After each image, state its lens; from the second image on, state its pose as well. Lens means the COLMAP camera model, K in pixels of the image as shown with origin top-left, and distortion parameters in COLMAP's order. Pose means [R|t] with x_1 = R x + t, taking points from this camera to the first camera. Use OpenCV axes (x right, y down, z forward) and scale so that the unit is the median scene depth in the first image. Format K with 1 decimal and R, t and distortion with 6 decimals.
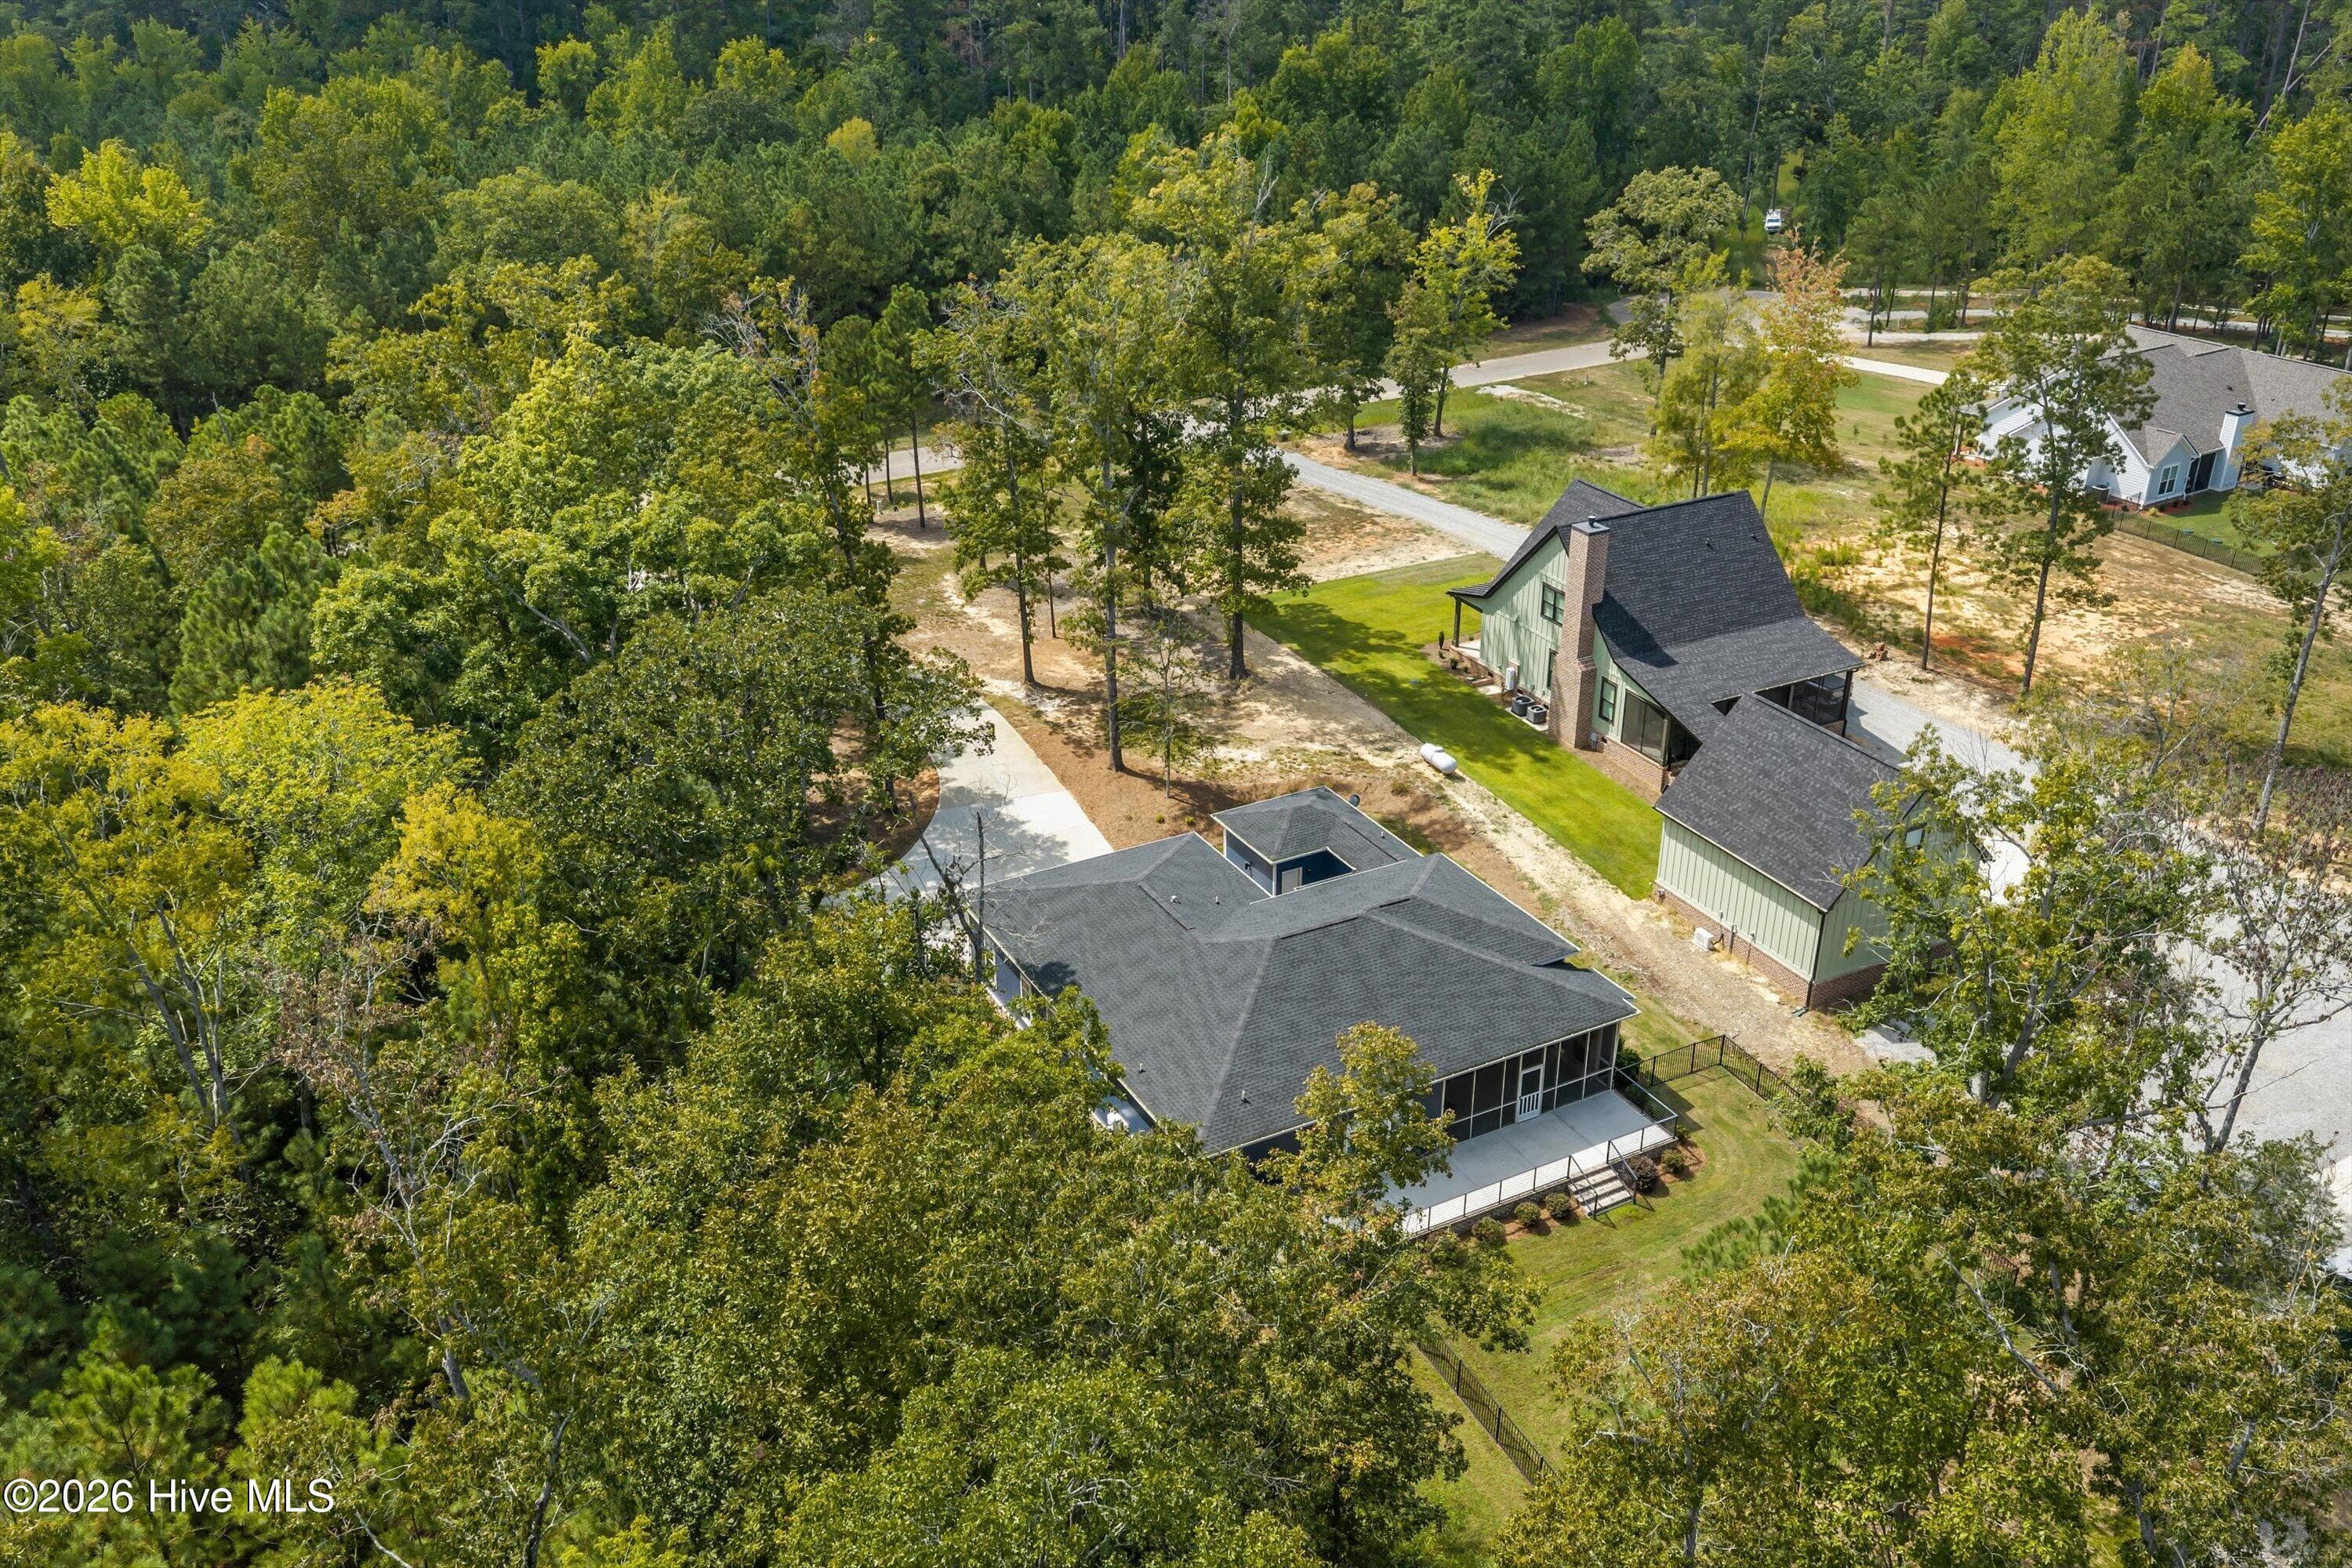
lens RADIAL K [[1948.4, 0, 1179.3], [0, 1948.4, 796.2], [0, 0, 1]] dist [0.001780, -0.008450]
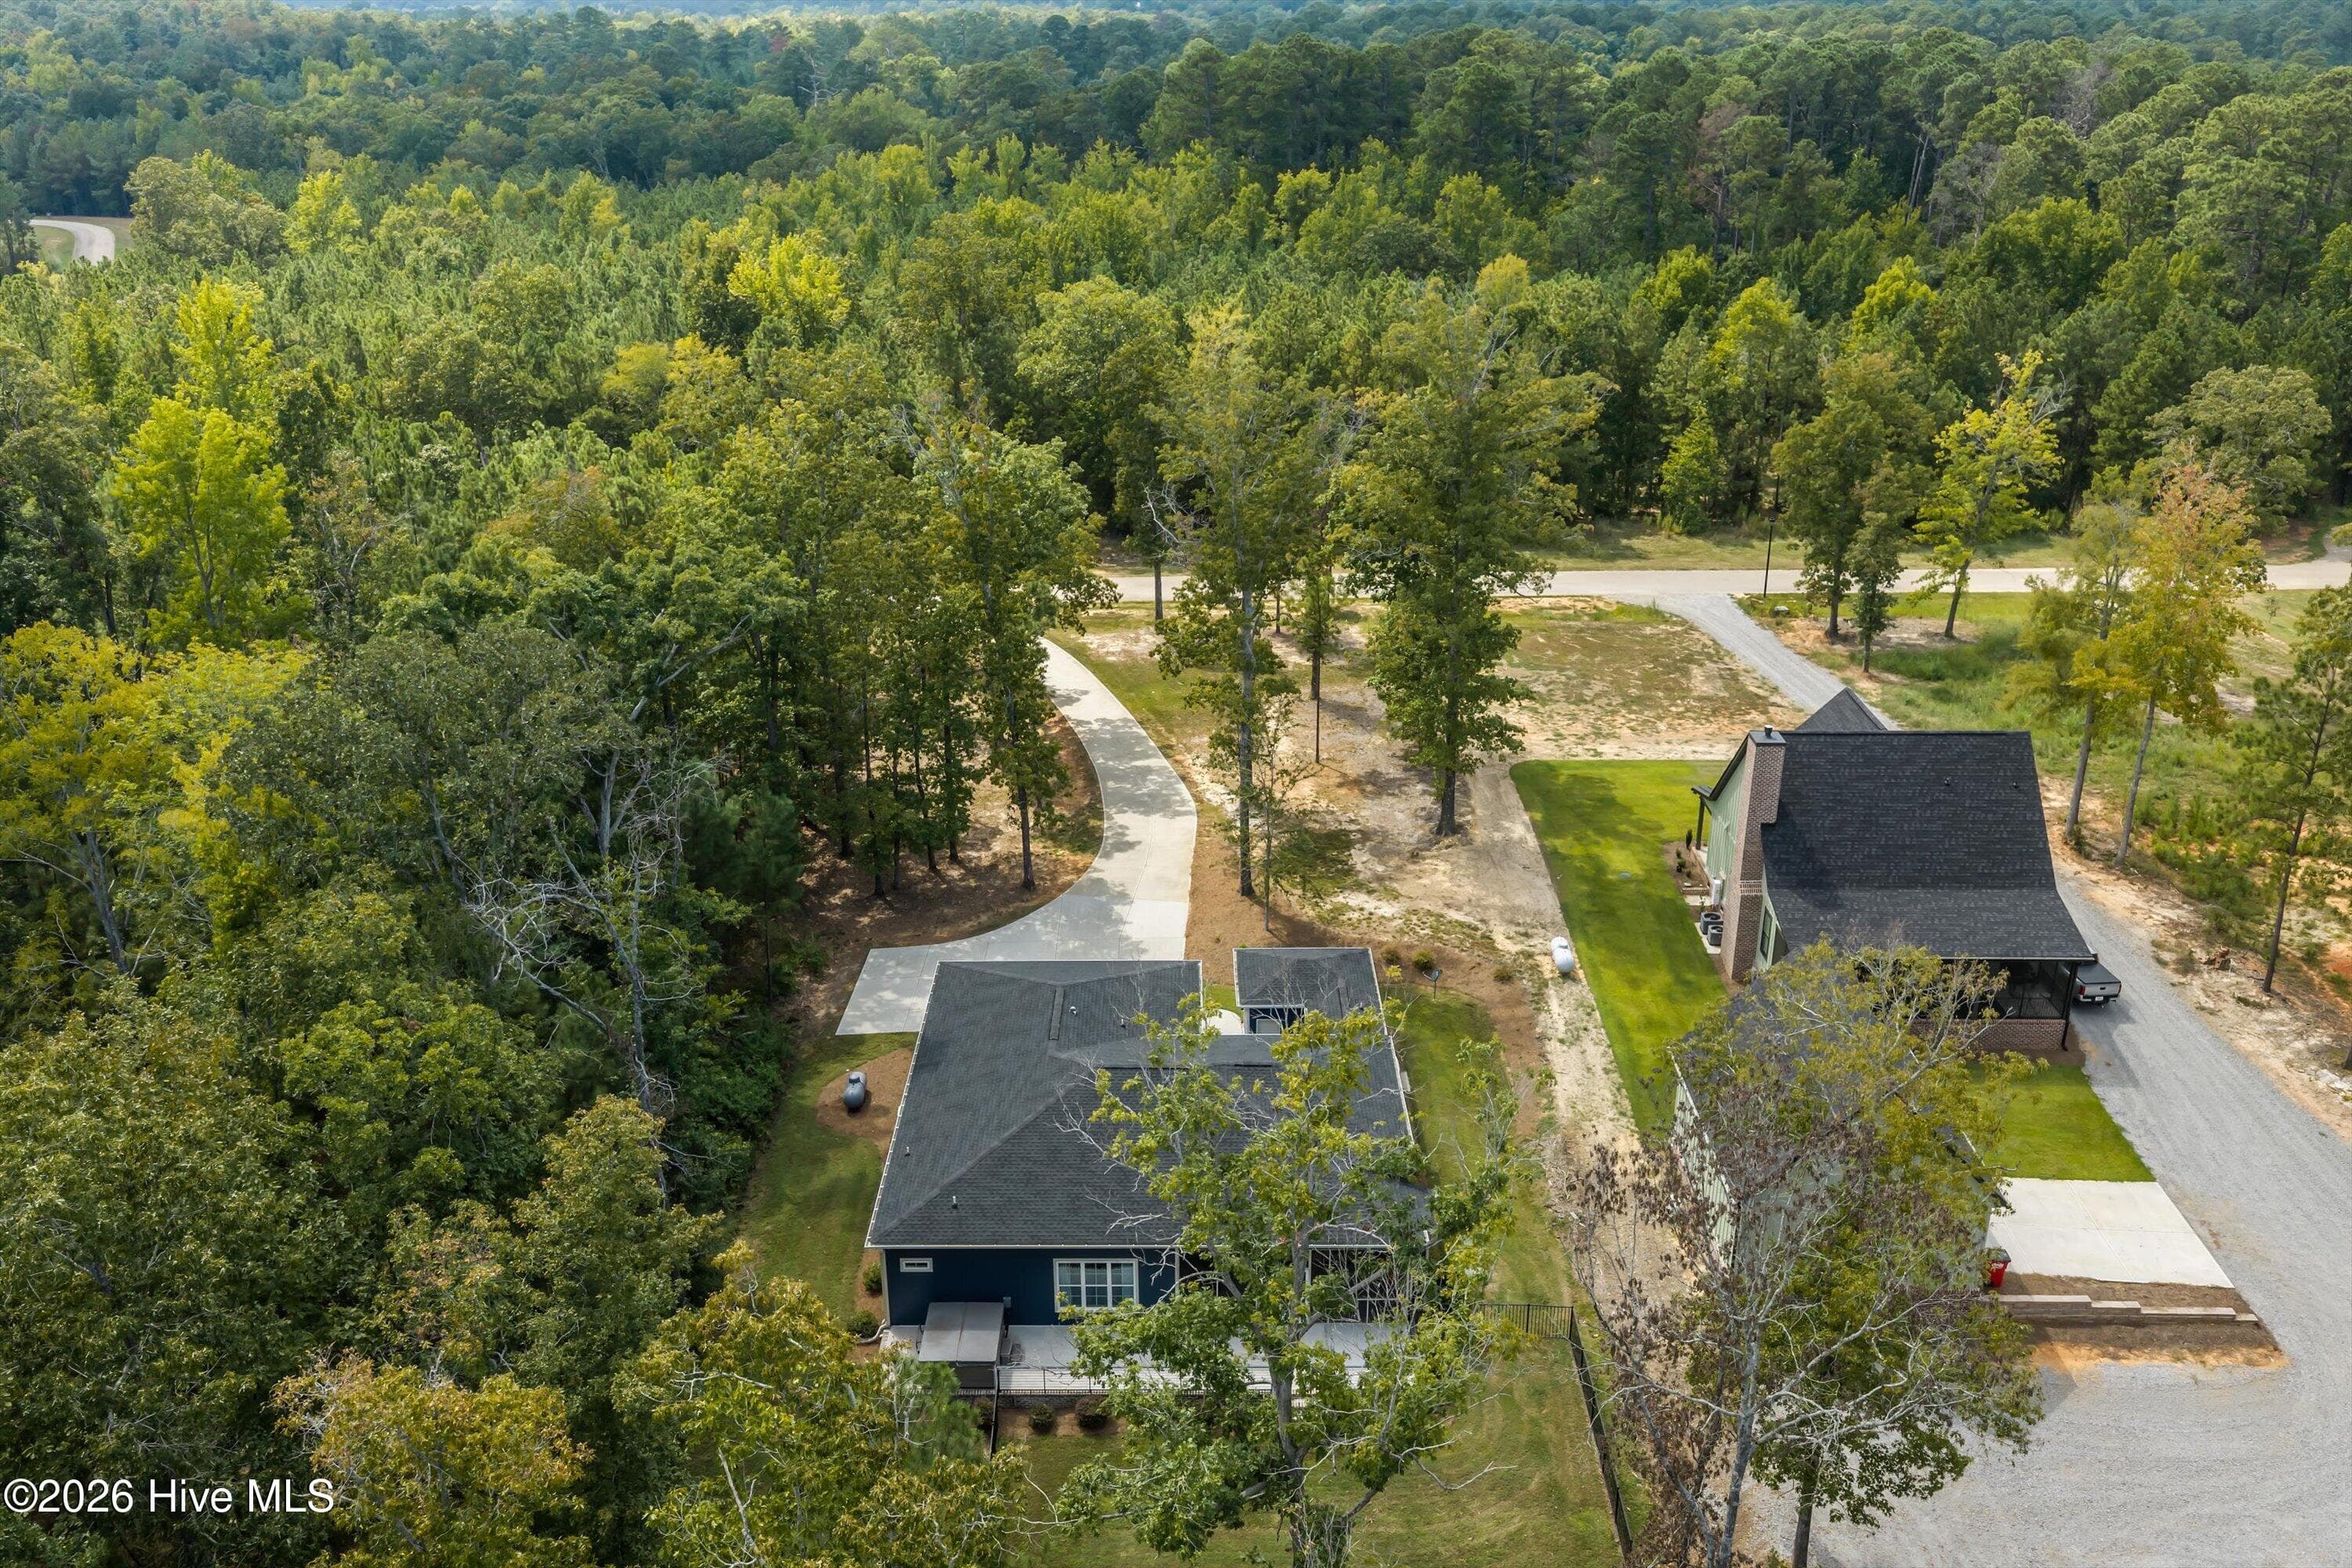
lens RADIAL K [[1948.4, 0, 1179.3], [0, 1948.4, 796.2], [0, 0, 1]] dist [0.001780, -0.008450]
pose [[0.877807, 0.184522, -0.442047, 0.332135], [-0.212261, 0.977118, -0.013628, -0.037521], [0.429418, 0.105792, 0.896888, 0.076292]]
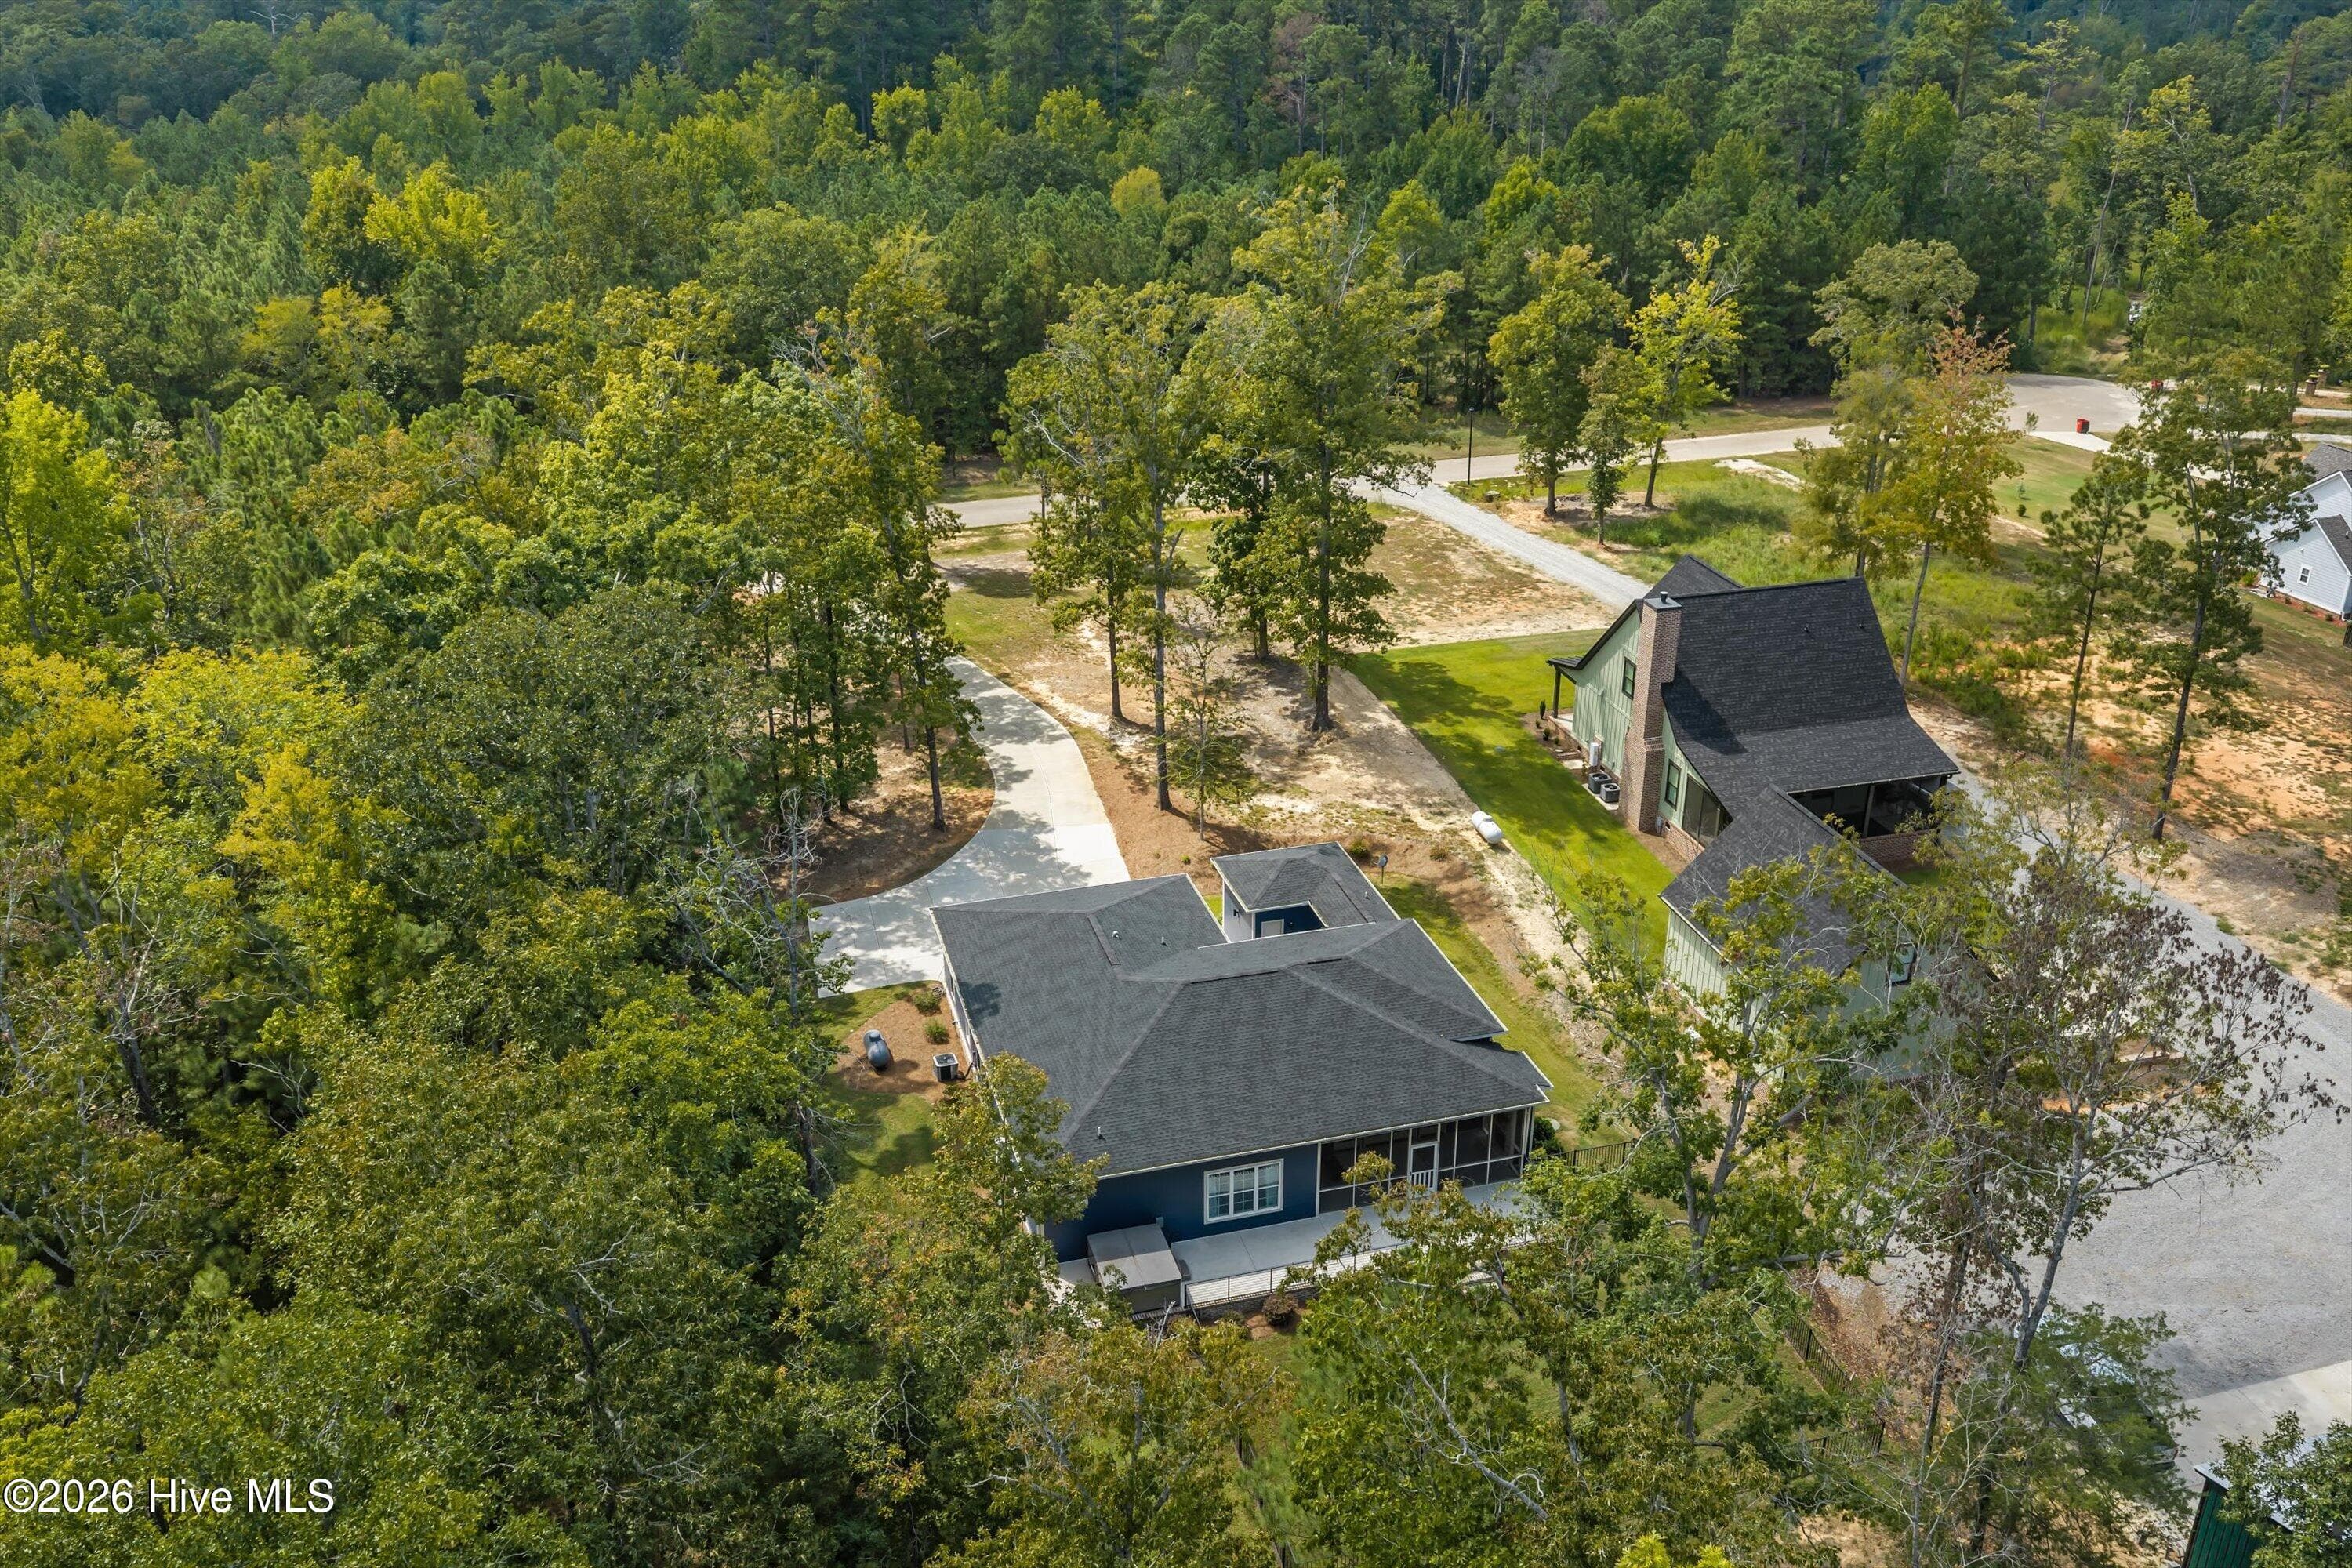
lens RADIAL K [[1948.4, 0, 1179.3], [0, 1948.4, 796.2], [0, 0, 1]] dist [0.001780, -0.008450]
pose [[0.975921, 0.091887, -0.197825, 0.157164], [-0.097033, 0.995145, -0.016455, -0.003537], [0.195353, 0.035254, 0.980099, 0.010781]]
